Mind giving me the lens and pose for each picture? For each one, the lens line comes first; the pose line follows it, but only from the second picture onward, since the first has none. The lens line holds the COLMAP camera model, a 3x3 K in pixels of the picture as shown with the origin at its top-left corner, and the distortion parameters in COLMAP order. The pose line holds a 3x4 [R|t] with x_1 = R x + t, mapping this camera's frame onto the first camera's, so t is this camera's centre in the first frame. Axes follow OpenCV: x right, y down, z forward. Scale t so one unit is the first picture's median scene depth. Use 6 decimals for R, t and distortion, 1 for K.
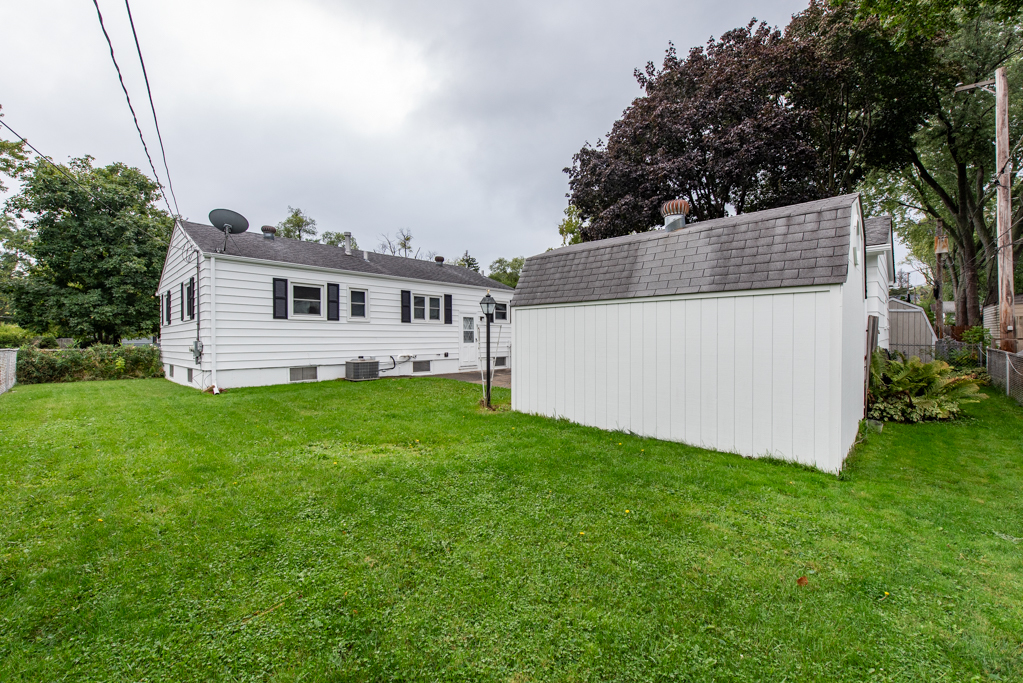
lens RADIAL K [[374.7, 0, 513.4], [0, 374.7, 339.5], [0, 0, 1]] dist [0.000223, -0.000001]
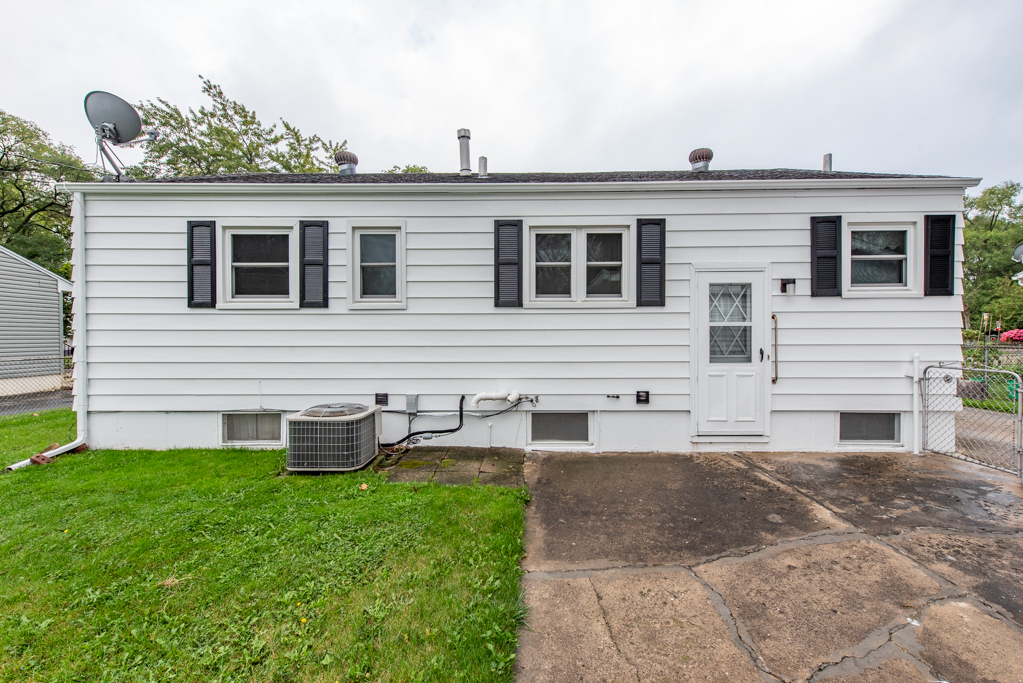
lens RADIAL K [[432.2, 0, 514.7], [0, 432.2, 341.9], [0, 0, 1]] dist [0.008410, -0.000863]
pose [[0.681530, 0.020610, -0.731500, 0.031488], [-0.002299, 0.999659, 0.026023, -0.021913], [0.731787, -0.016054, 0.681345, 0.720461]]
